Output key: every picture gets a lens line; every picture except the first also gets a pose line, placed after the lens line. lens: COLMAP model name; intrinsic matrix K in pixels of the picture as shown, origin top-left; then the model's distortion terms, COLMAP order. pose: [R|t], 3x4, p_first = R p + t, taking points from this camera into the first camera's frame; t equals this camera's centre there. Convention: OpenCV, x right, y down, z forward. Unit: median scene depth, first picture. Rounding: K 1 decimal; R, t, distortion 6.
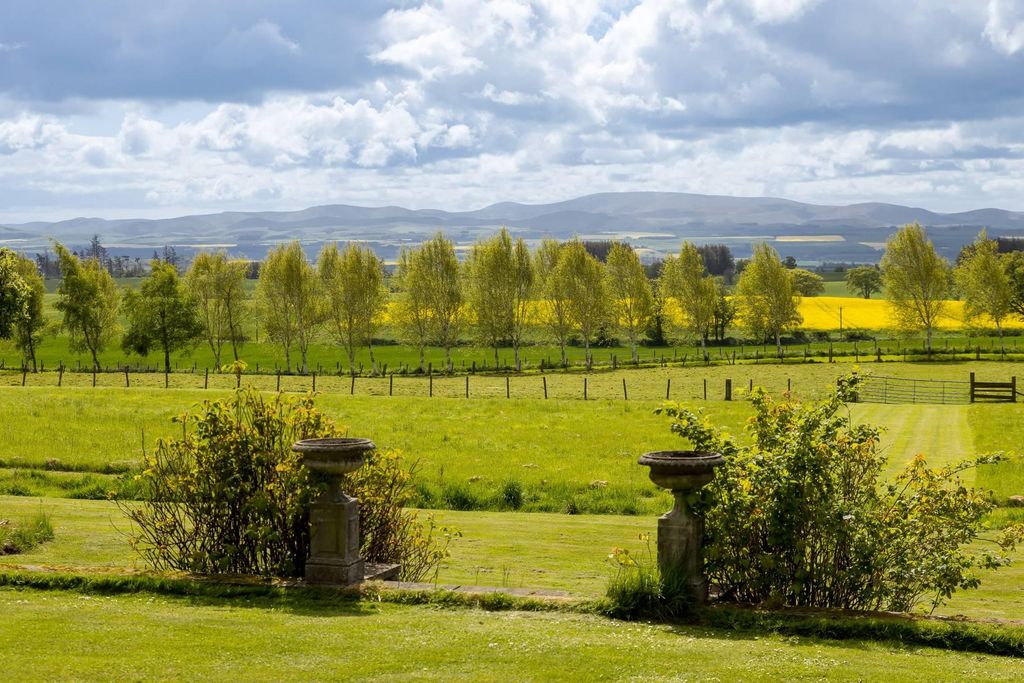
lens RADIAL K [[2373.4, 0, 512.0], [0, 2373.4, 341.8], [0, 0, 1]] dist [0.050535, 0.000000]
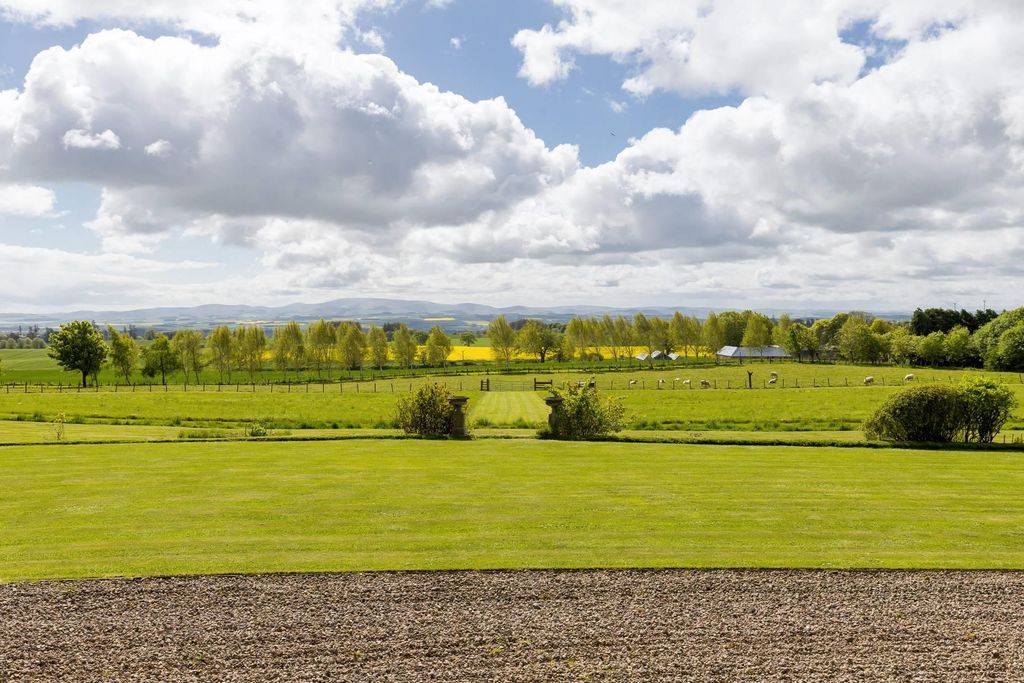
lens RADIAL K [[2373.4, 0, 512.0], [0, 2373.4, 341.7], [0, 0, 1]] dist [0.050535, 0.000000]
pose [[0.948081, -0.012590, 0.317780, -0.542297], [0.015068, 0.999872, -0.005340, -0.010507], [-0.317672, 0.009851, 0.948150, -1.176230]]
